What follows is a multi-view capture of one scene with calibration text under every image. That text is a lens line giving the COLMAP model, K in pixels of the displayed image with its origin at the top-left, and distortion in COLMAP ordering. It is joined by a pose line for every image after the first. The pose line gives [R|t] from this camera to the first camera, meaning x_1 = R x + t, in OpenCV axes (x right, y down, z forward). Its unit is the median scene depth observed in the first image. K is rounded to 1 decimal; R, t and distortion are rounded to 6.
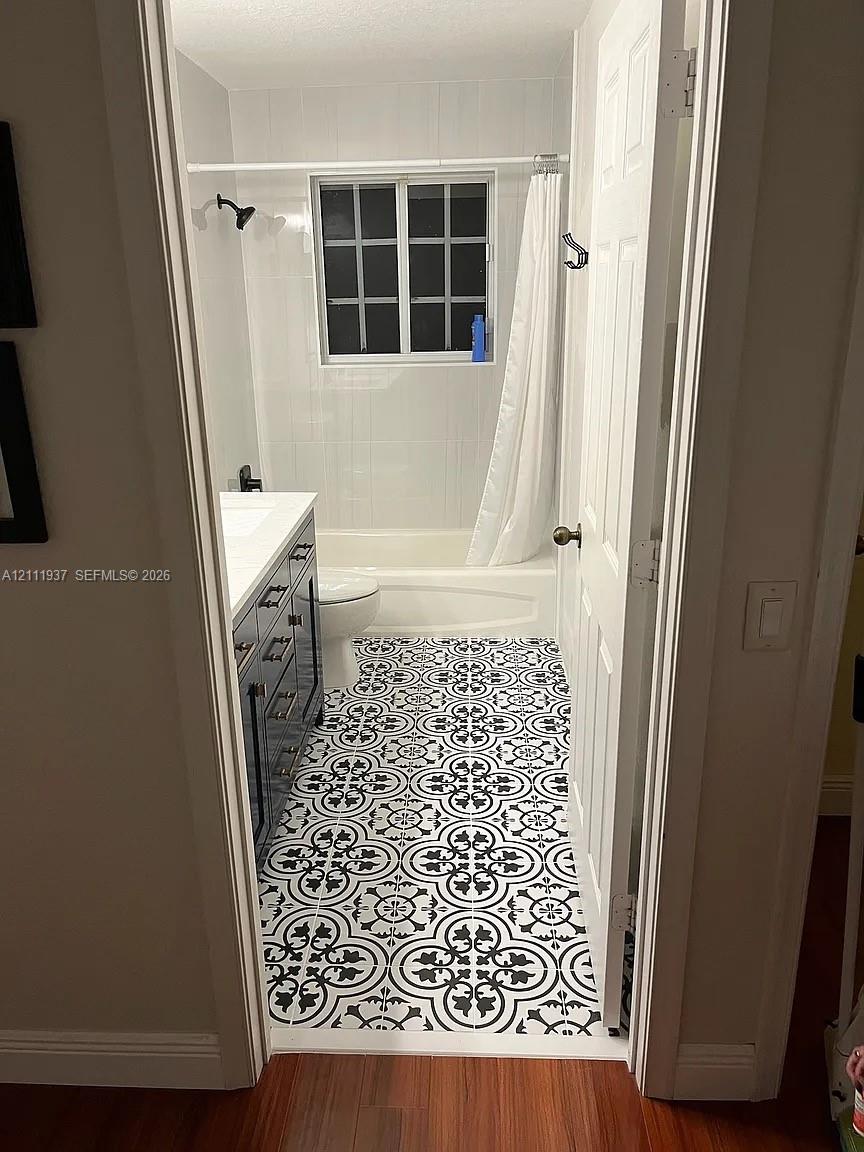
lens RADIAL K [[879.9, 0, 426.7], [0, 879.9, 578.7], [0, 0, 1]] dist [0.098360, -0.142153]
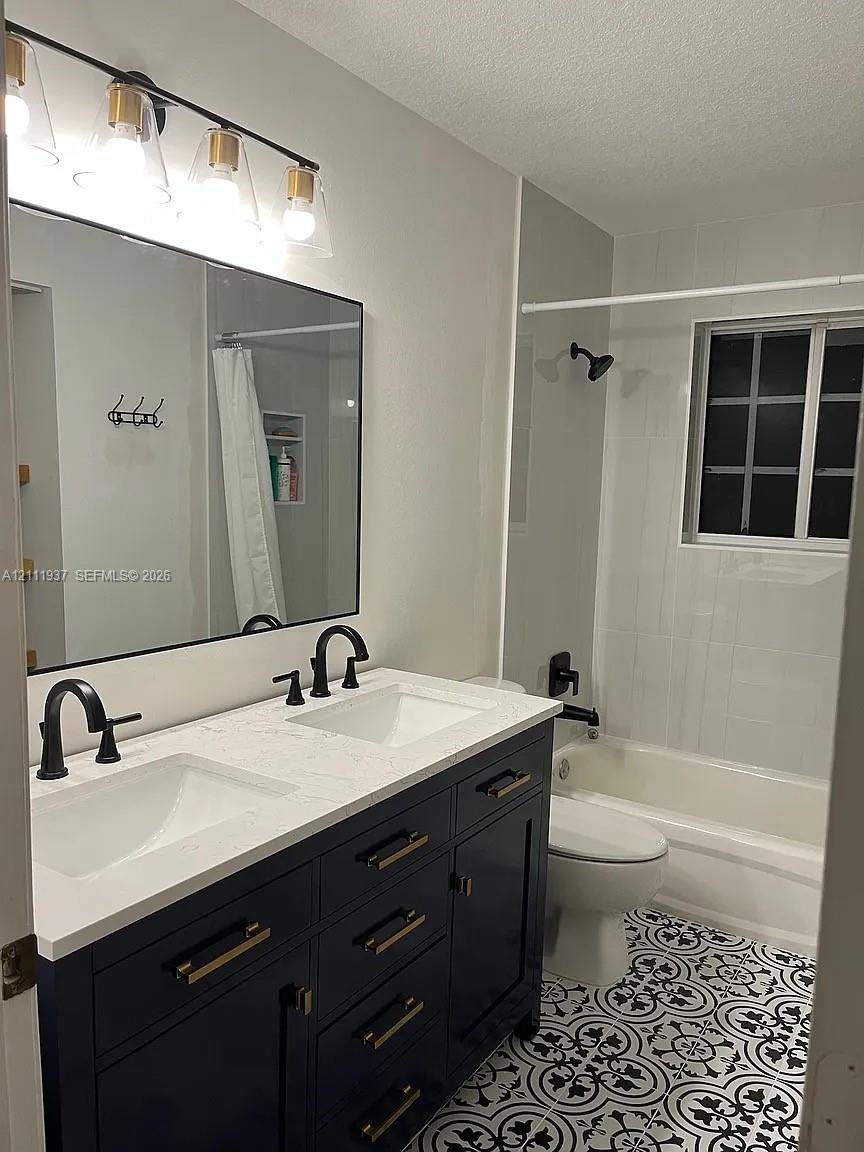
lens RADIAL K [[879.9, 0, 426.7], [0, 879.9, 578.7], [0, 0, 1]] dist [0.098360, -0.142153]
pose [[0.855903, 0.106872, -0.505972, 0.096848], [-0.209431, 0.966220, -0.150189, -0.043644], [0.472830, 0.234514, 0.849373, 0.228121]]
